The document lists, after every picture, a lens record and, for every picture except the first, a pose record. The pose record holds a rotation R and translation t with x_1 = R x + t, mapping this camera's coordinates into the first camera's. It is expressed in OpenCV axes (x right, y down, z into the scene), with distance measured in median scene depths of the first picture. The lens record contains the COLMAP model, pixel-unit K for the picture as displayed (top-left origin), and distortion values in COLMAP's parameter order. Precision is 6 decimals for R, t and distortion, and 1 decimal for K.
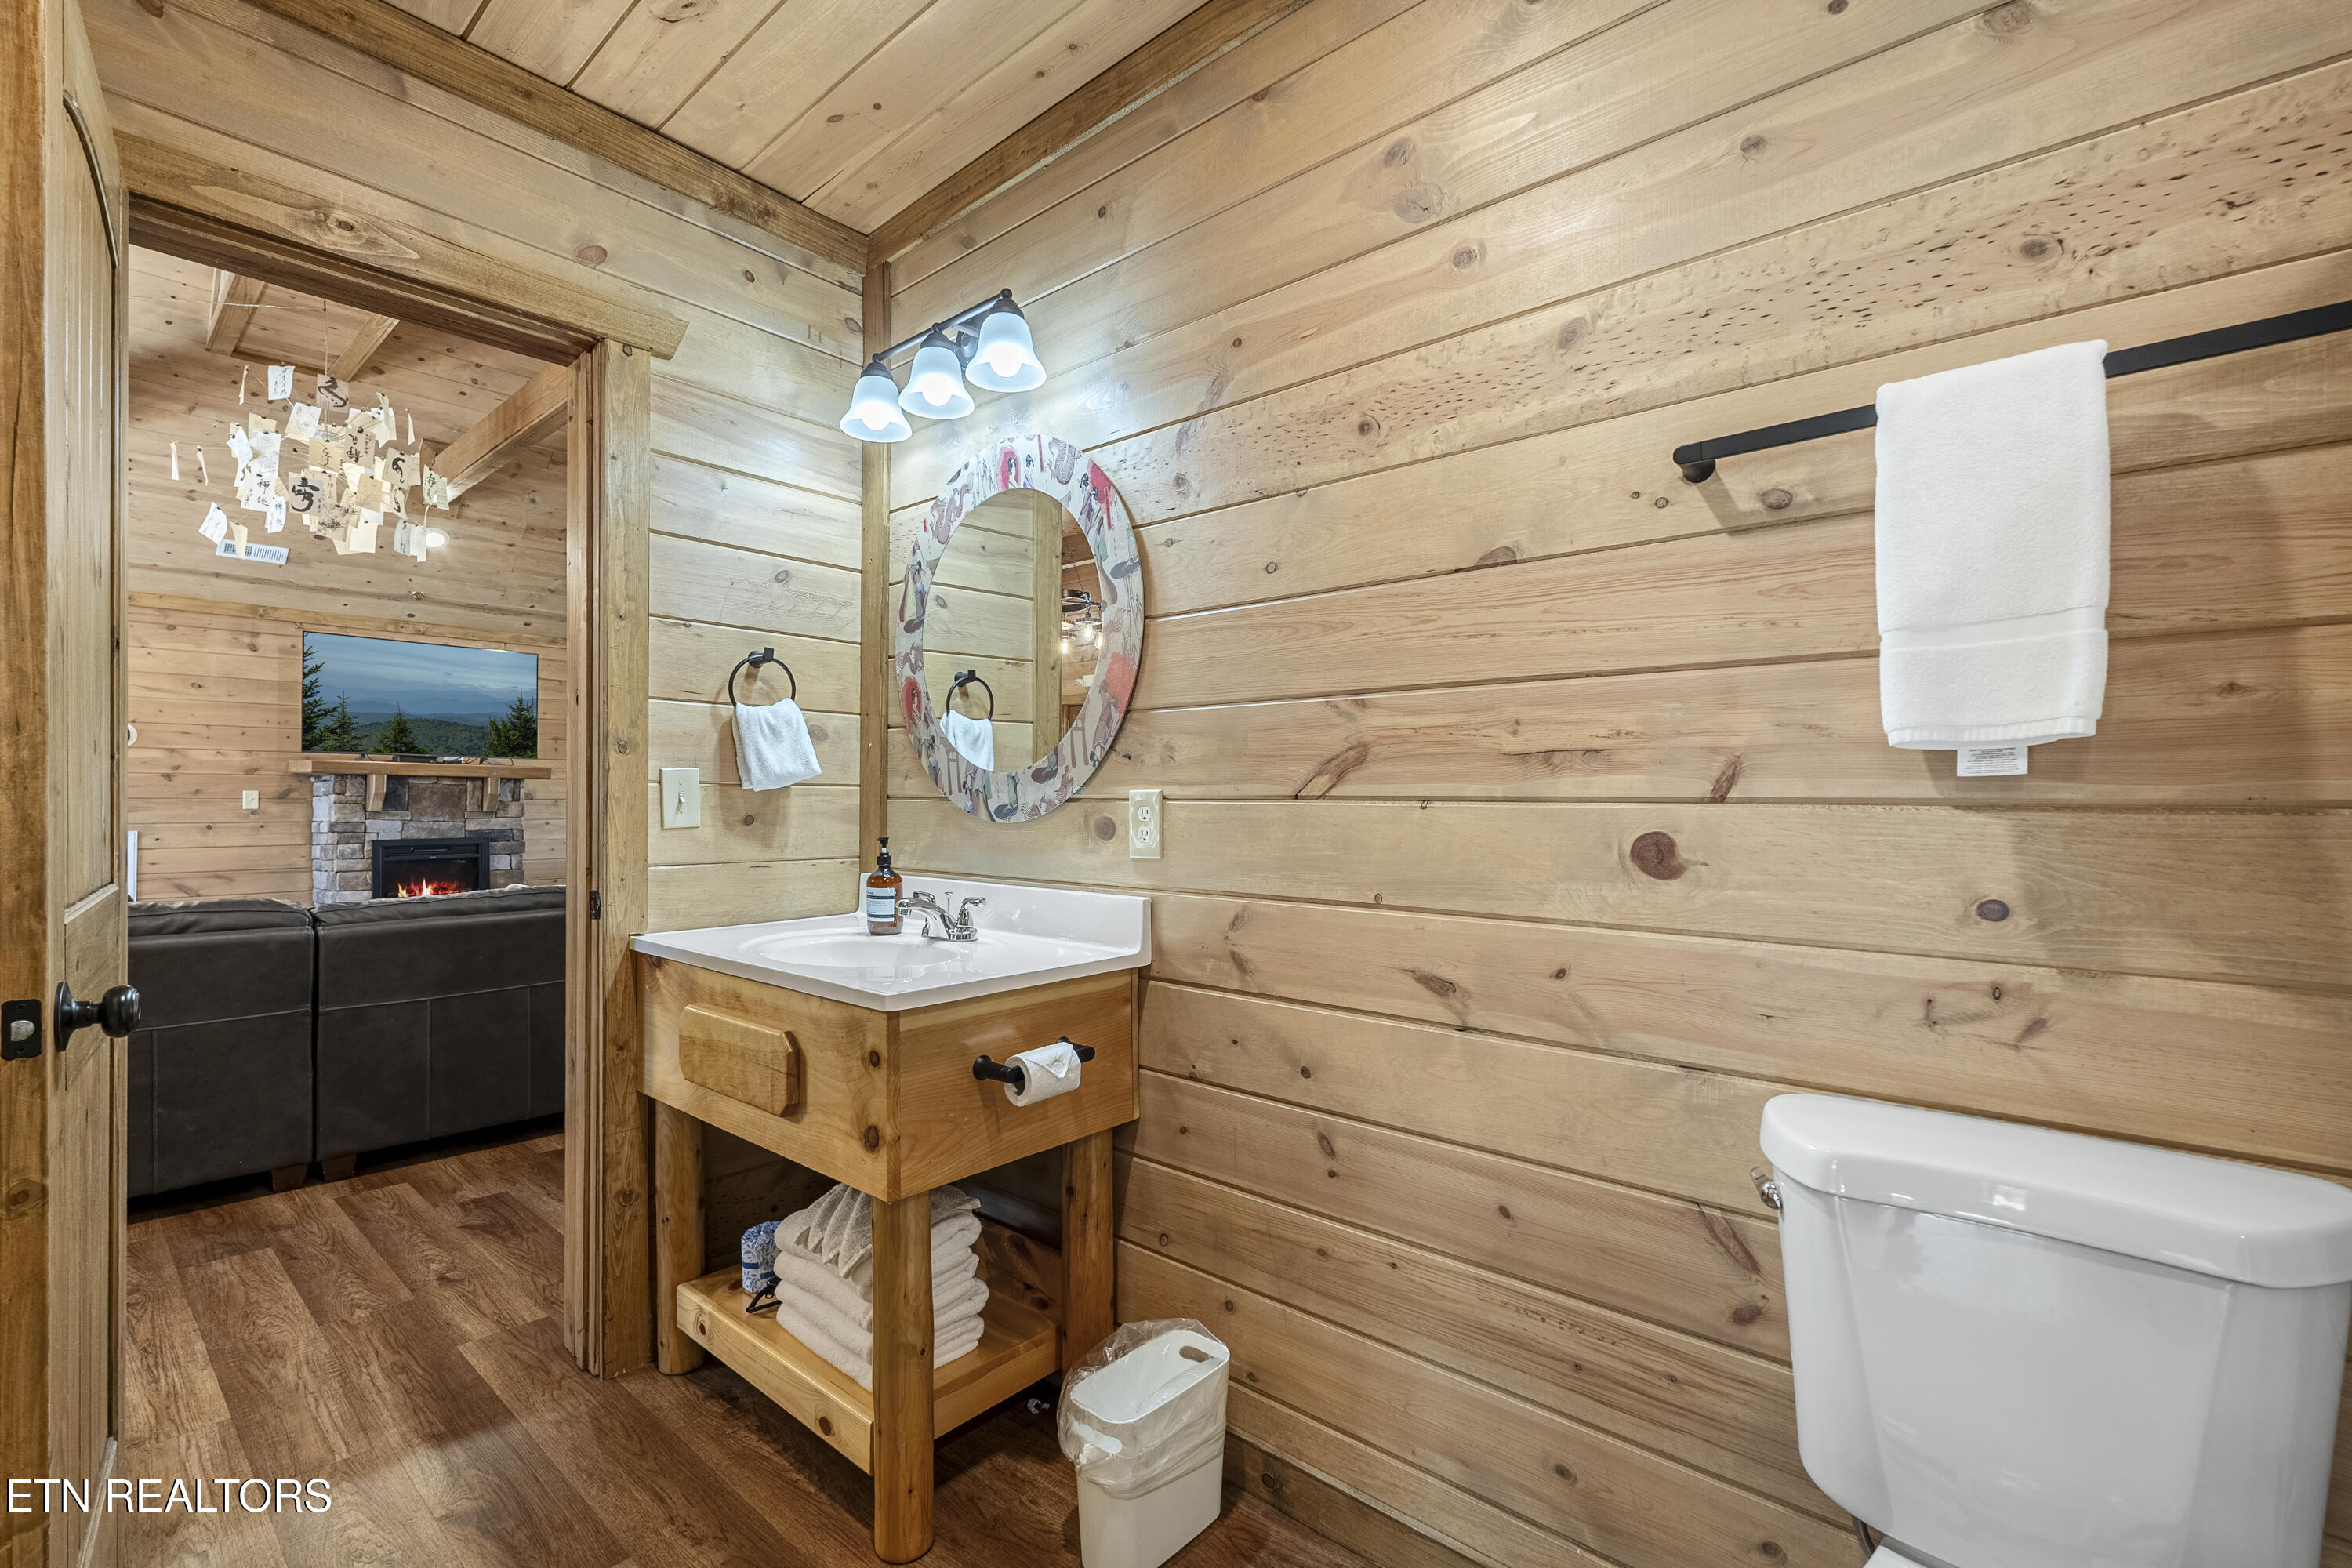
lens RADIAL K [[1033.8, 0, 1161.7], [0, 1033.8, 794.4], [0, 0, 1]] dist [-0.001797, 0.000012]
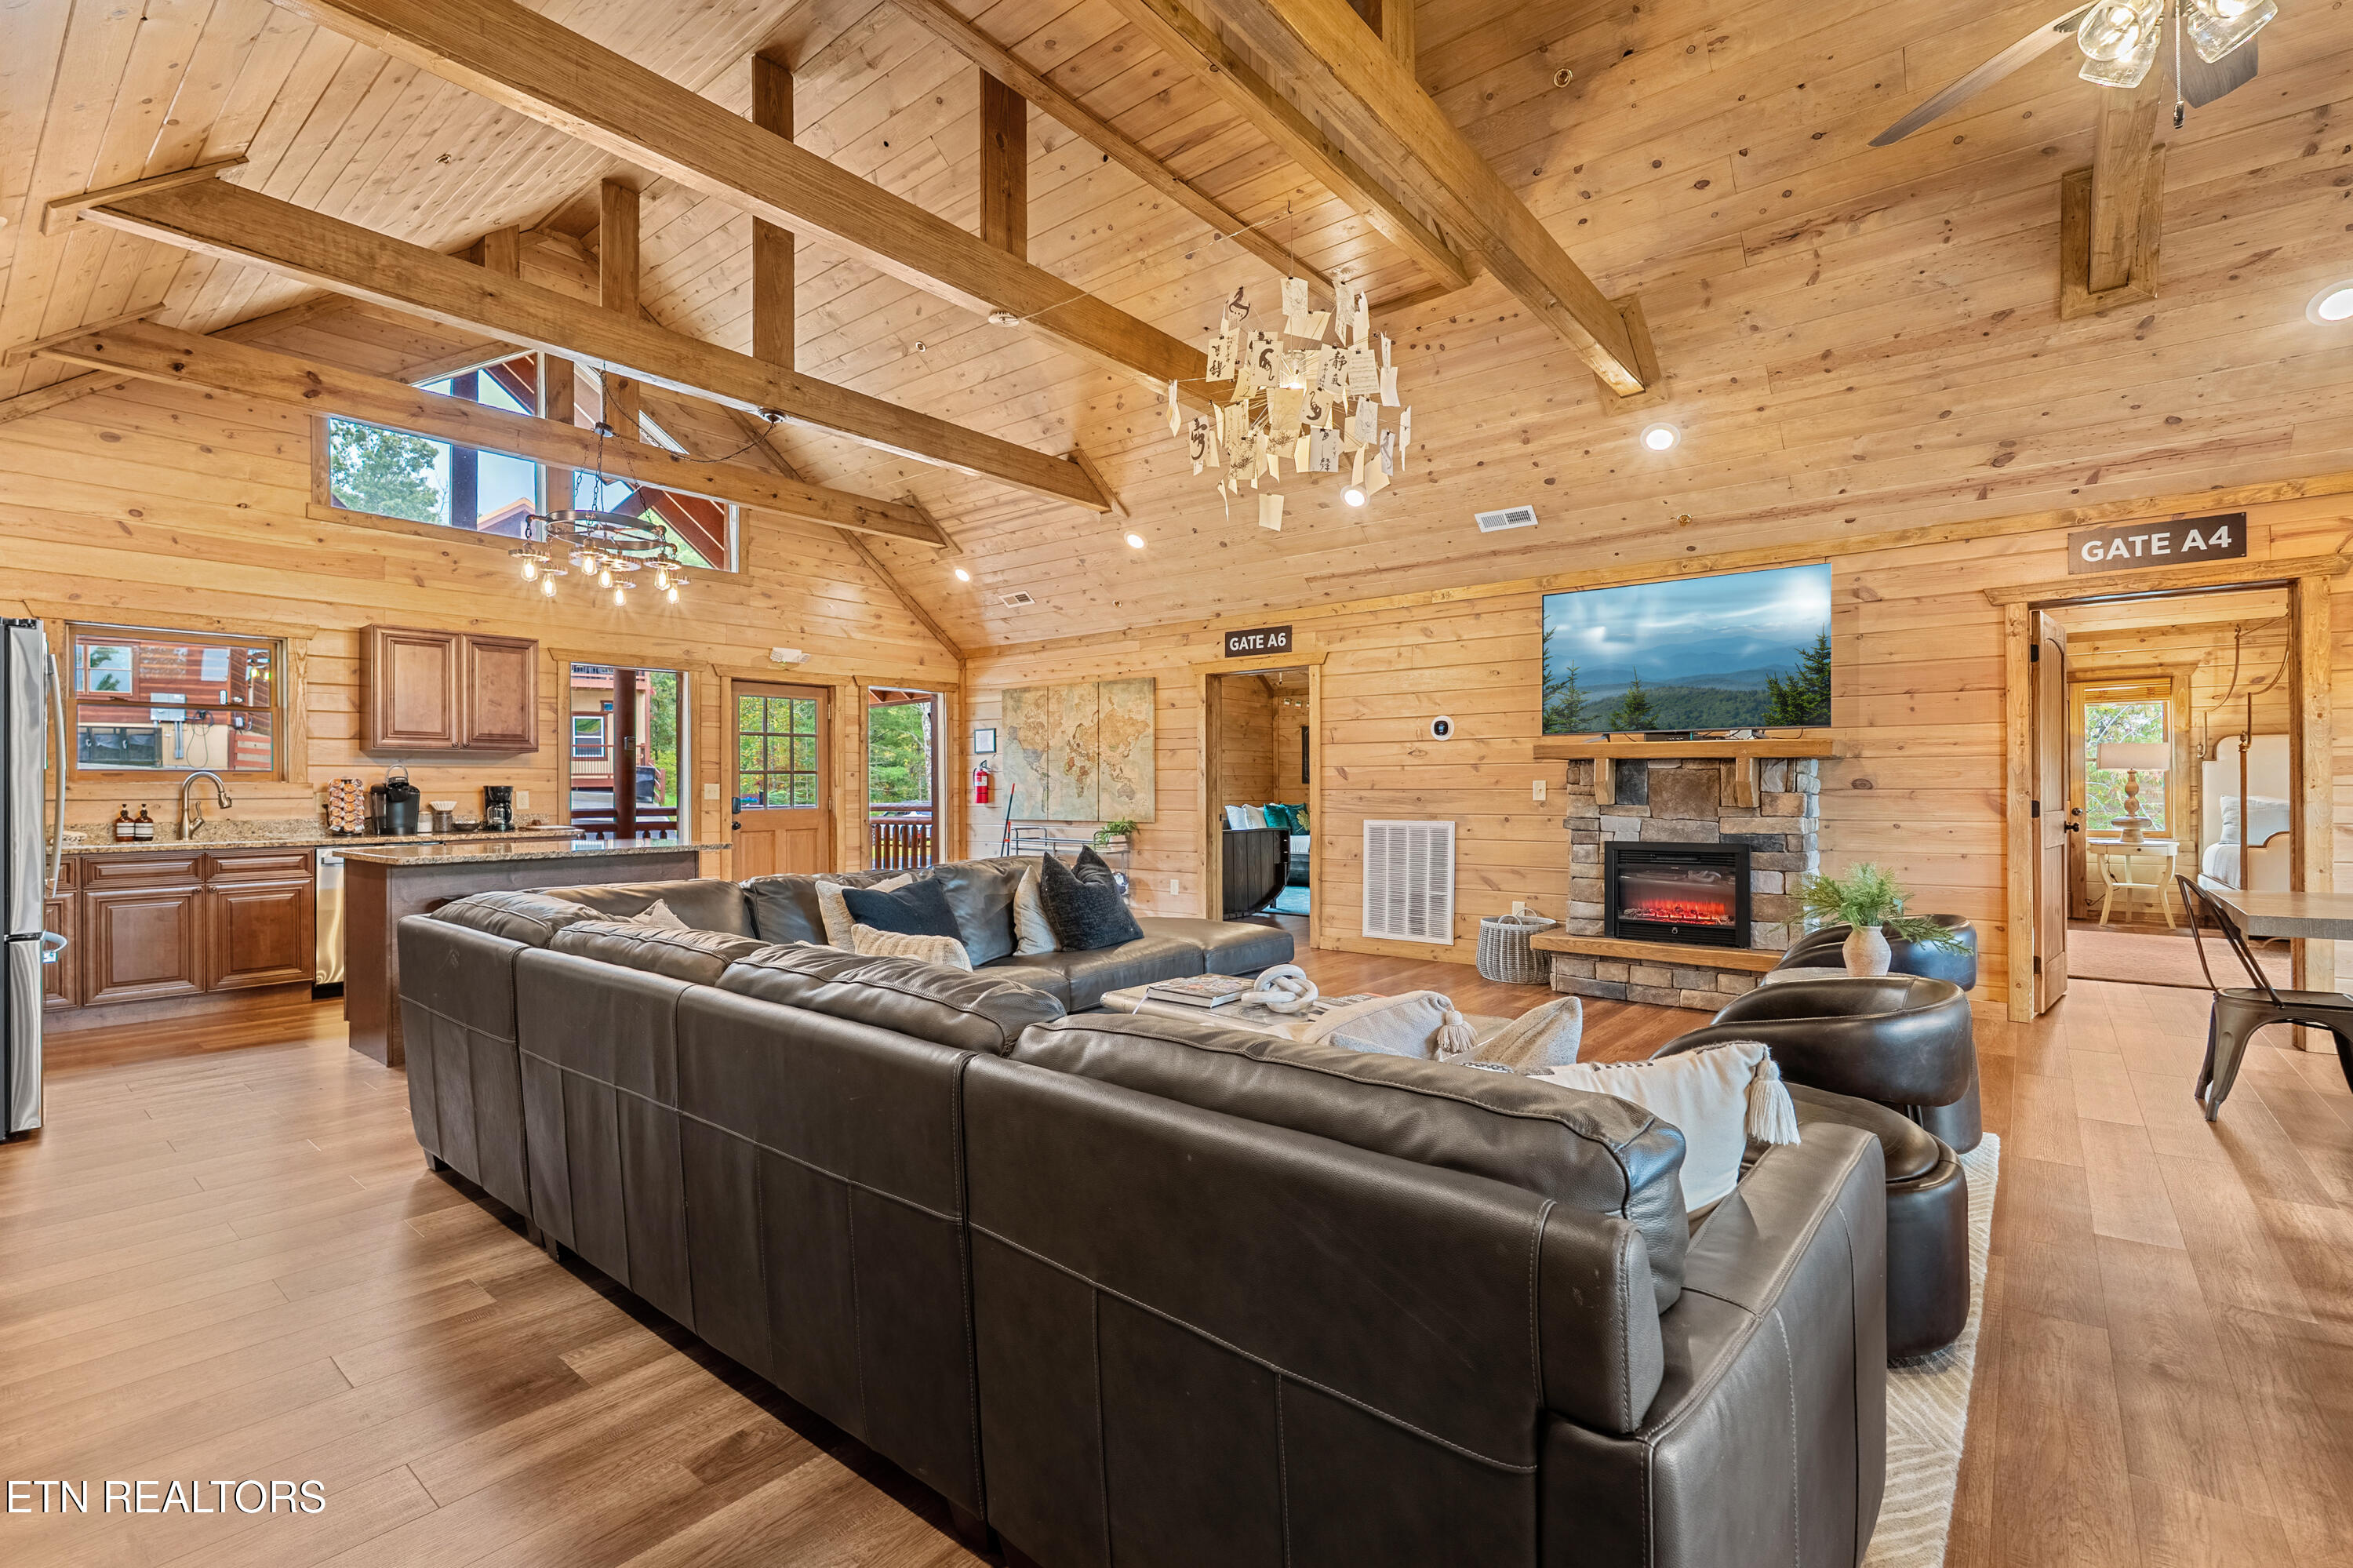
lens RADIAL K [[1045.7, 0, 1175.8], [0, 1045.7, 786.7], [0, 0, 1]] dist [-0.002805, -0.000623]
pose [[0.050600, -0.003113, -0.998714, 0.026085], [0.008450, 0.999961, -0.002689, 0.001598], [0.998683, -0.008303, 0.050625, 0.627602]]
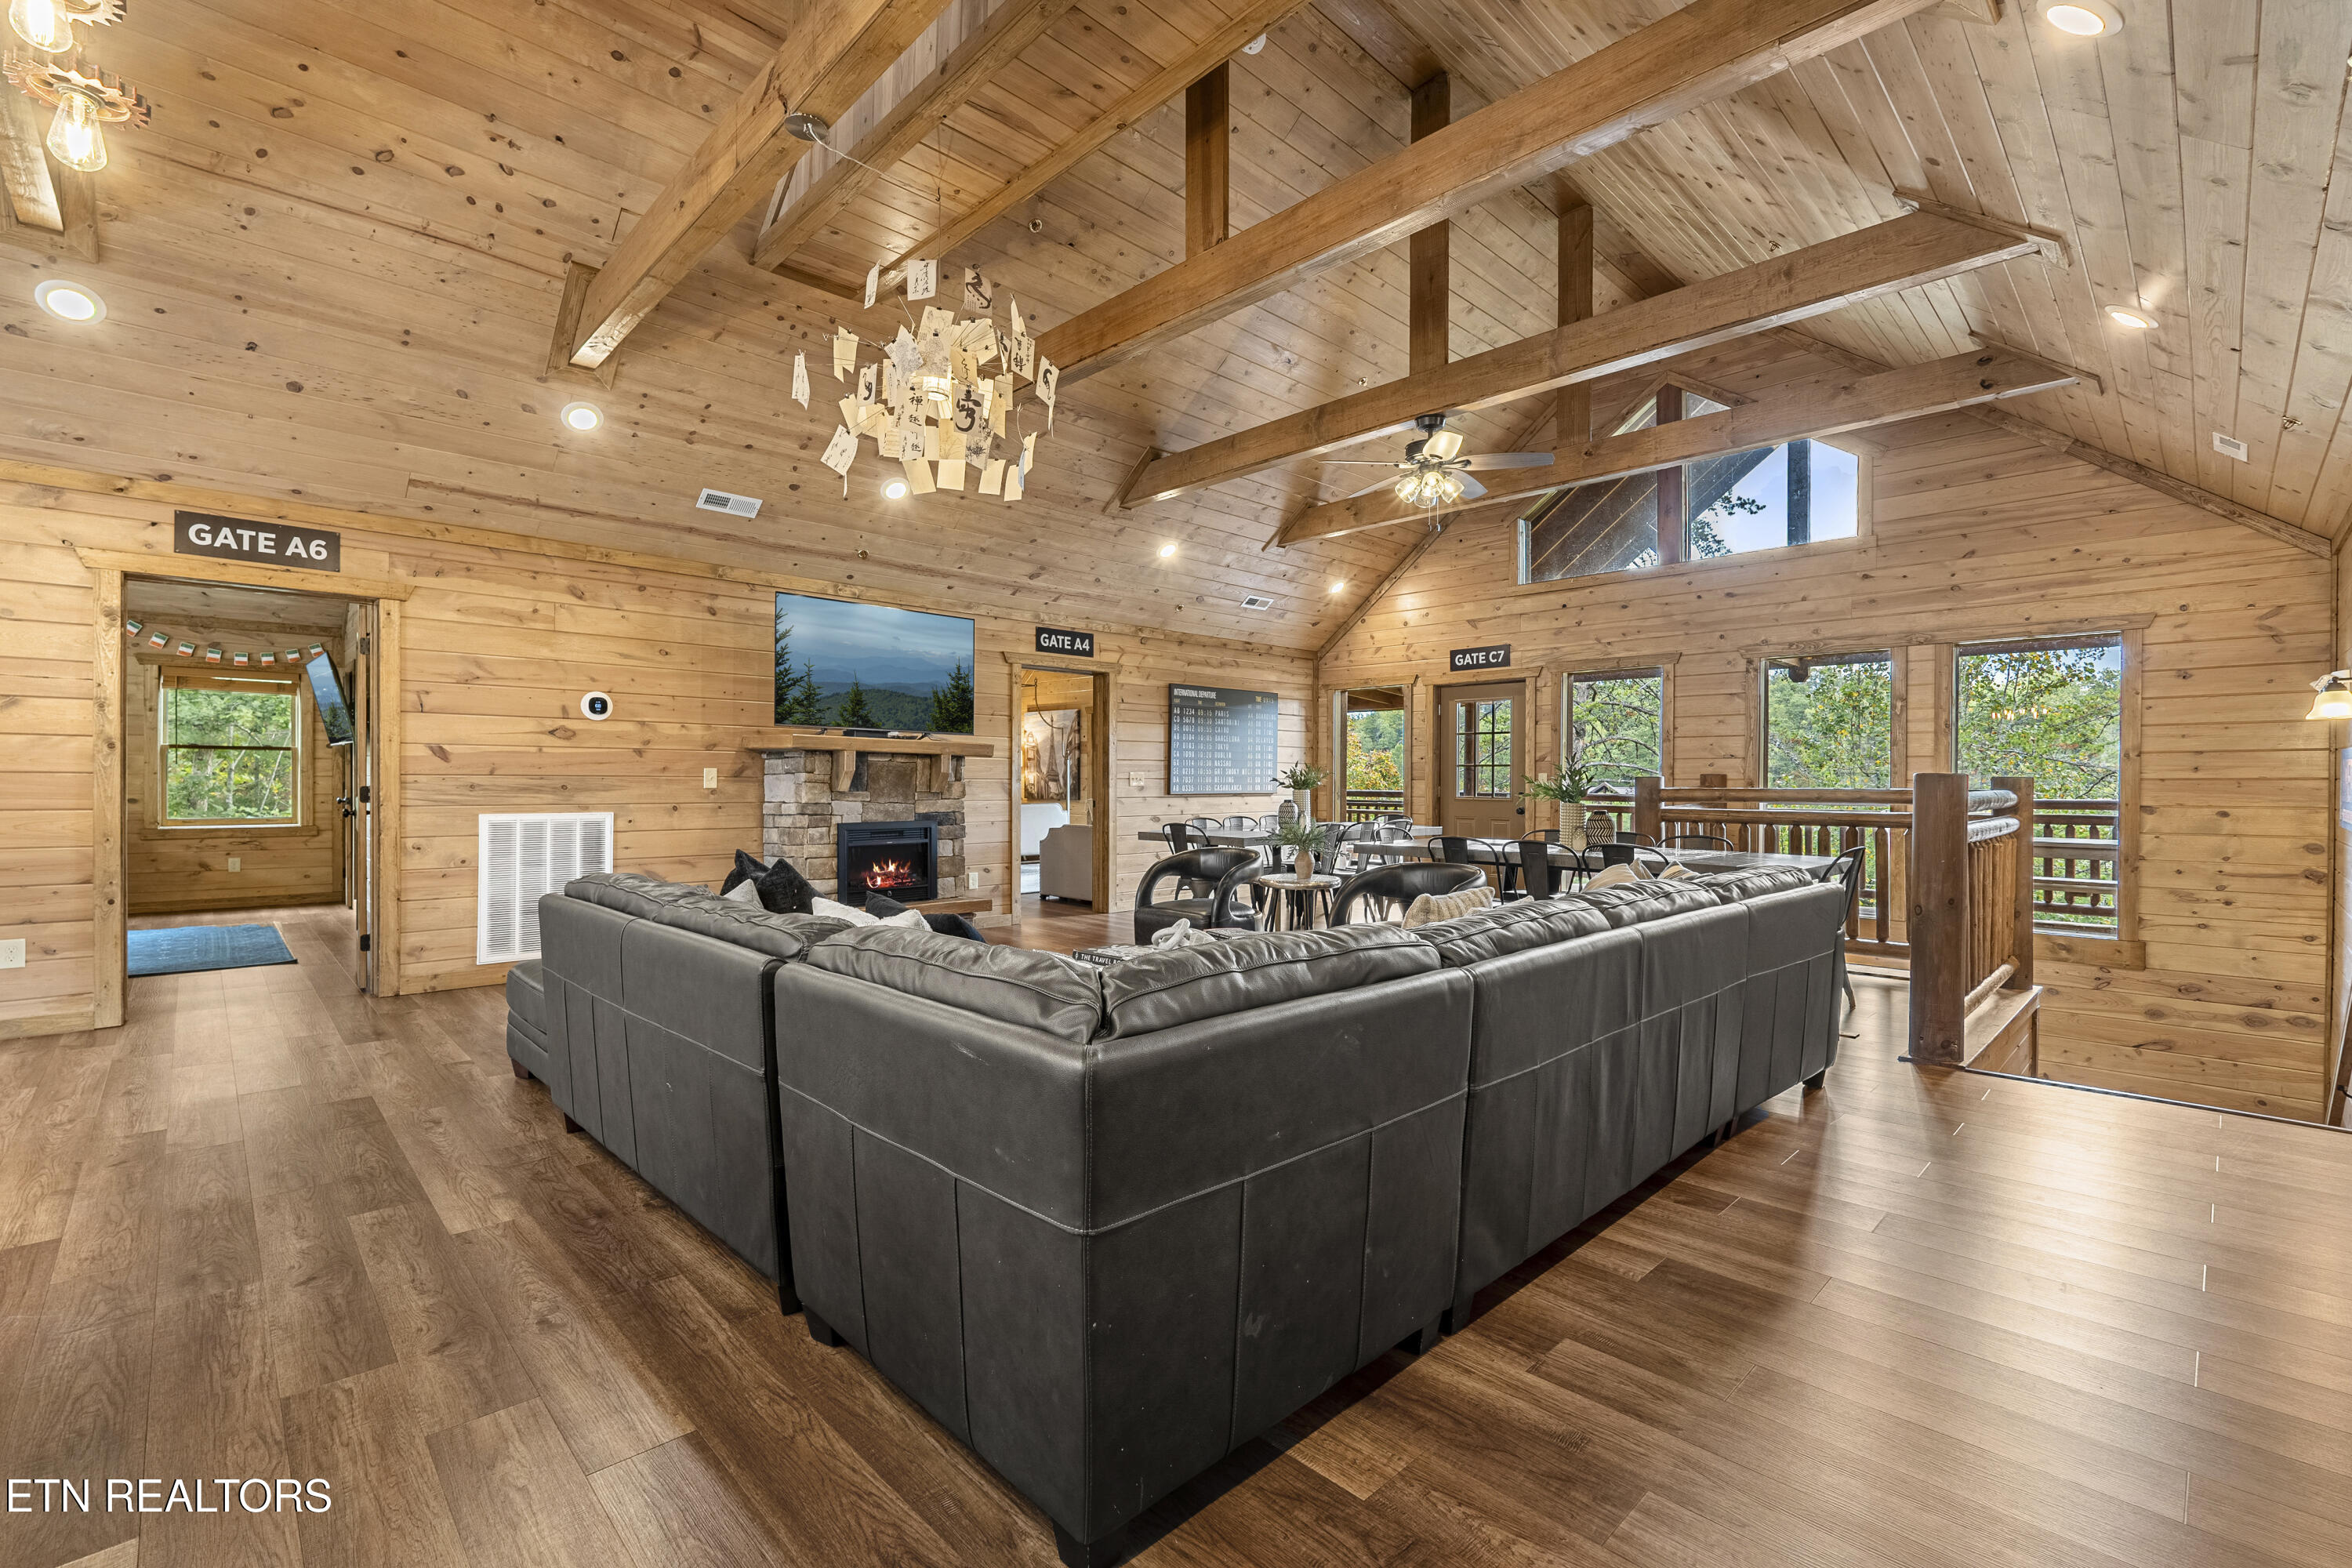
lens RADIAL K [[1017.8, 0, 1176.0], [0, 1017.8, 784.0], [0, 0, 1]] dist [-0.000132, 0.000136]
pose [[0.997431, 0.005550, -0.071418, -0.405275], [-0.004909, 0.999946, 0.009148, 0.000120], [0.071465, -0.008774, 0.997405, 0.131196]]
